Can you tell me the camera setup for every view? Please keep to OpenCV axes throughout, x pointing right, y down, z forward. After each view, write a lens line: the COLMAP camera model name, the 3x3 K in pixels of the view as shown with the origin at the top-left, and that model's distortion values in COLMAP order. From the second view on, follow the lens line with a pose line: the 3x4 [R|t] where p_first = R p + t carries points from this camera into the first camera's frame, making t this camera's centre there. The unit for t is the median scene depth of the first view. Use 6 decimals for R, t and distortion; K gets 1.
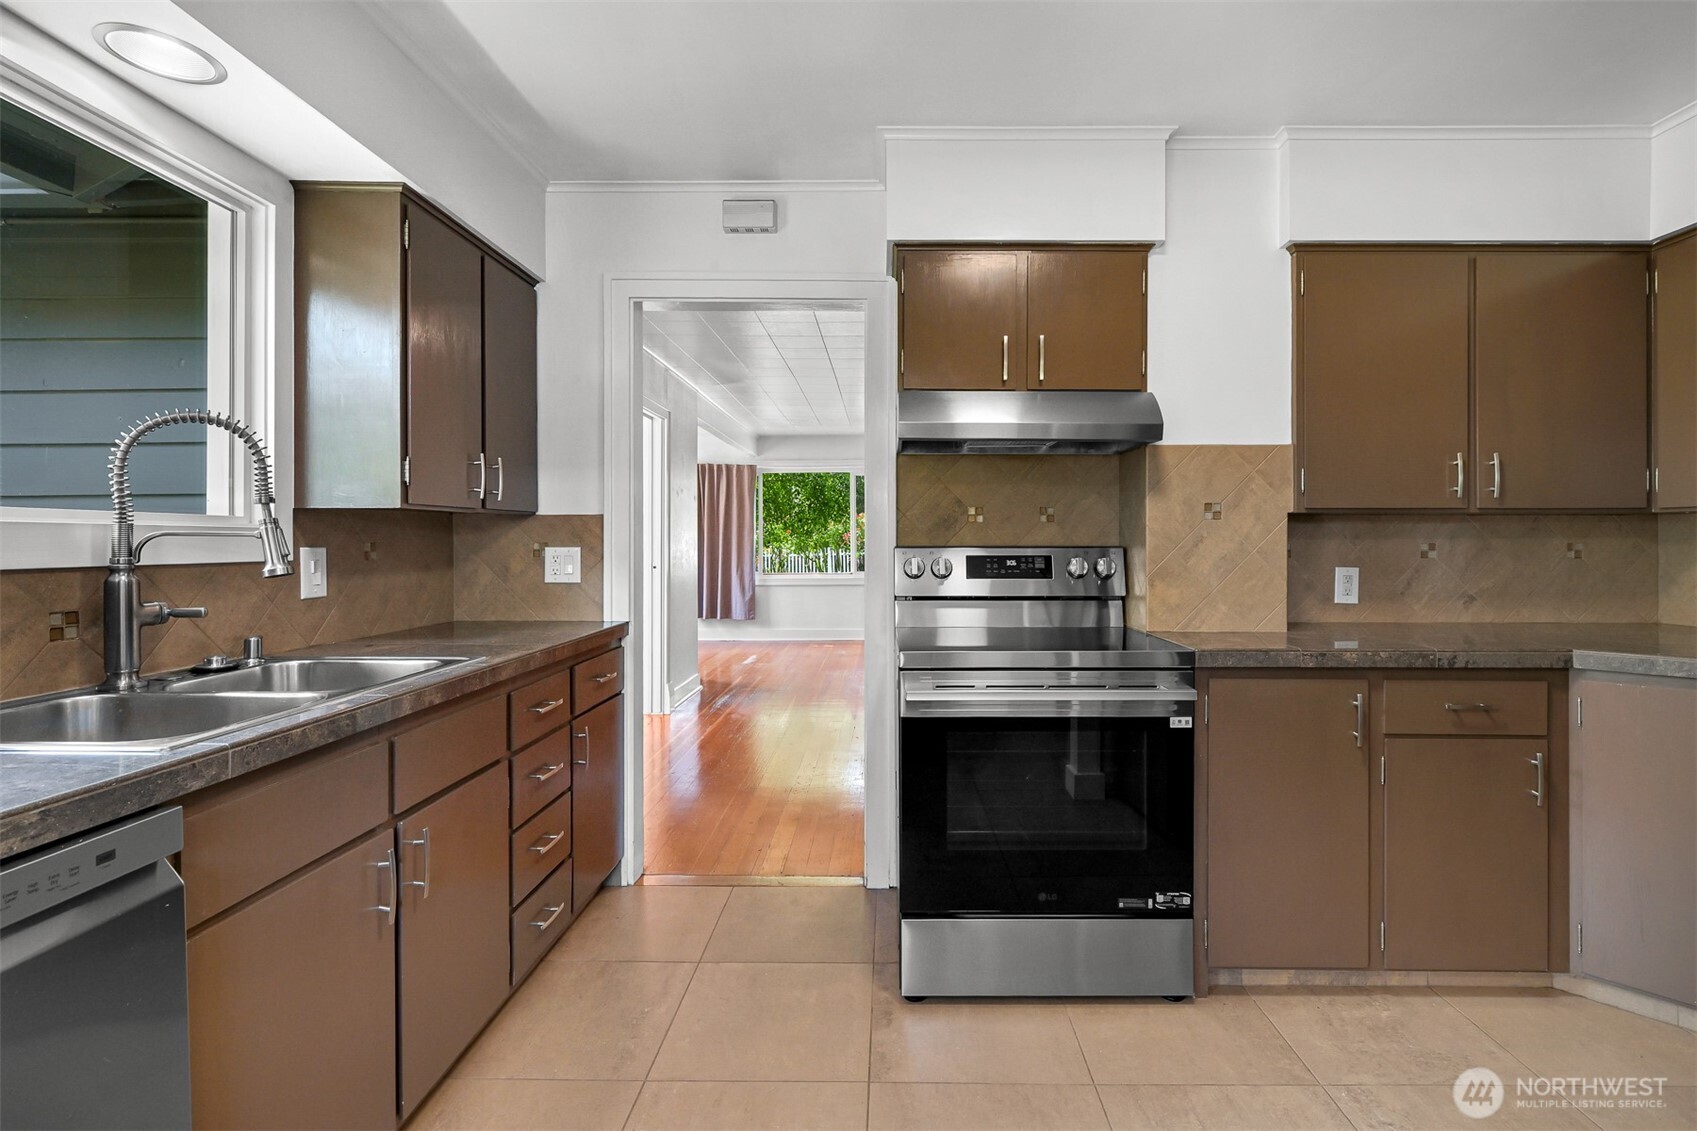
lens RADIAL K [[756.5, 0, 921.8], [0, 756.5, 541.4], [0, 0, 1]] dist [-0.002483, -0.000324]
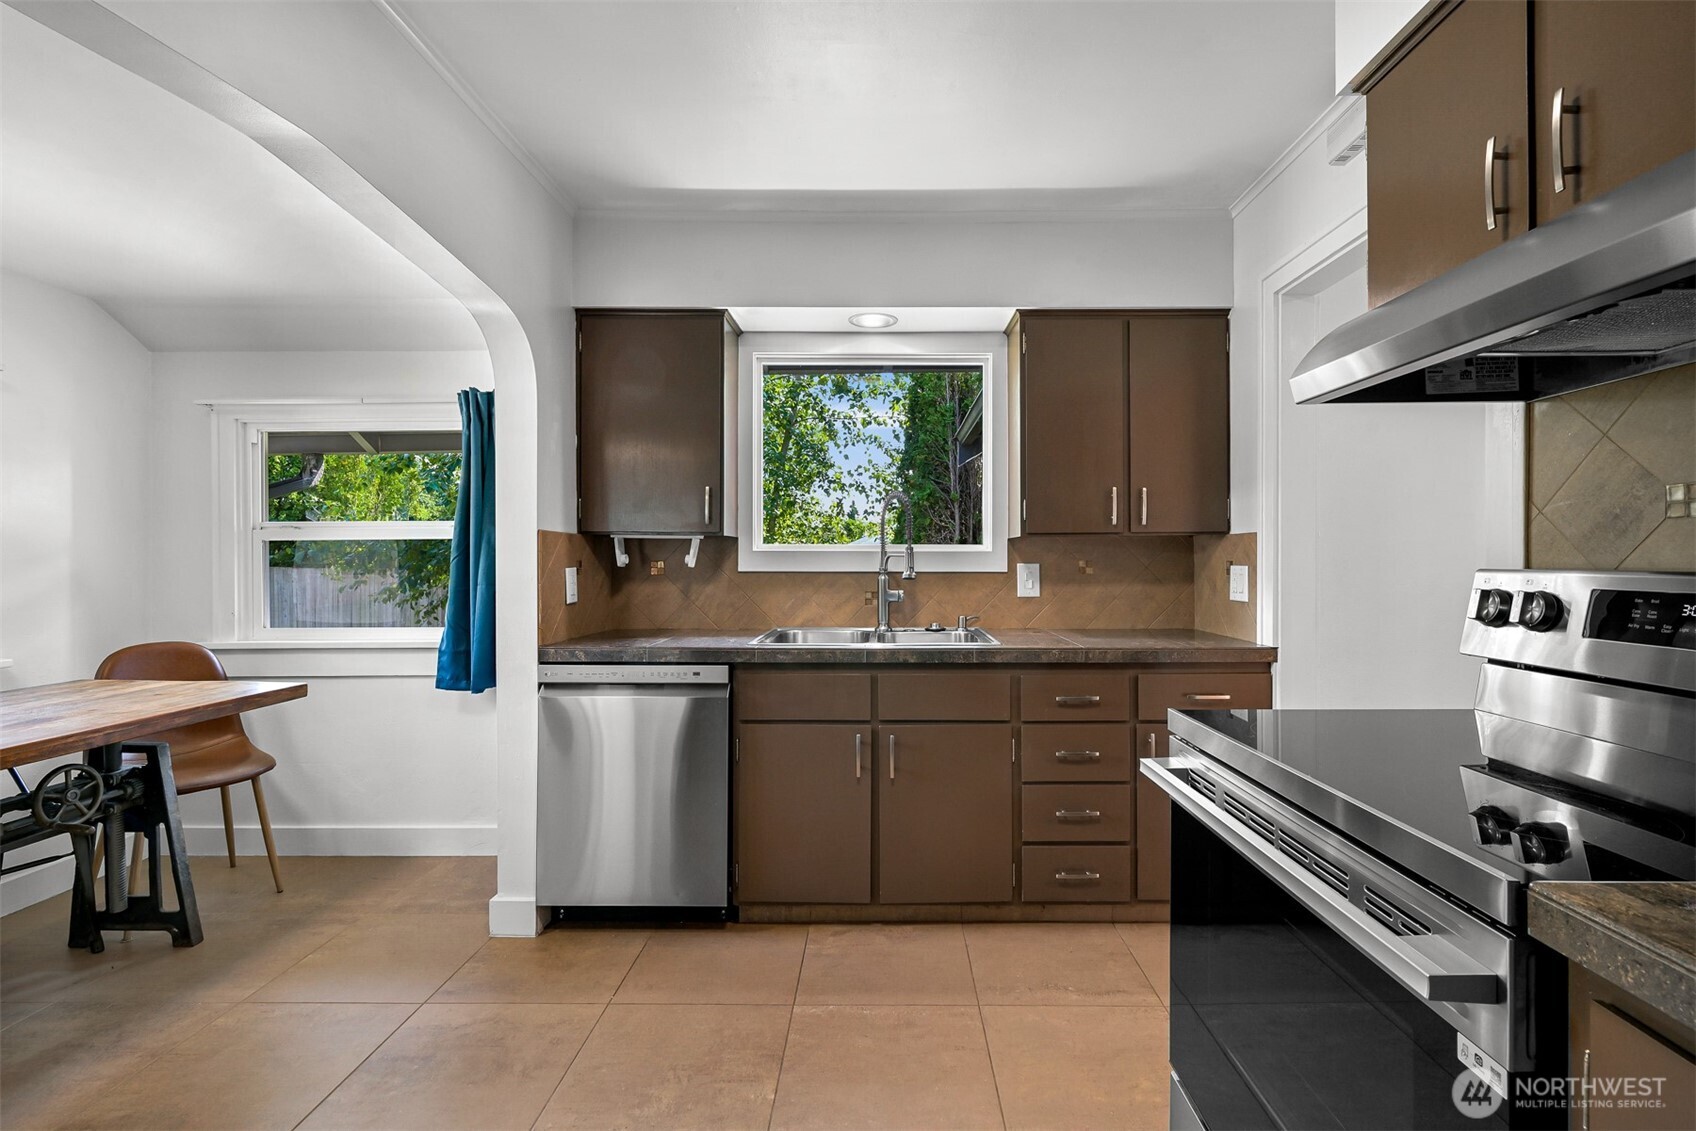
lens RADIAL K [[710.6, 0, 846.9], [0, 710.6, 563.0], [0, 0, 1]] dist [-0.001495, -0.000002]
pose [[0.002120, 0.004543, -0.999987, 0.550183], [-0.001279, 0.999989, 0.004540, 0.000463], [0.999997, 0.001270, 0.002126, 0.563050]]
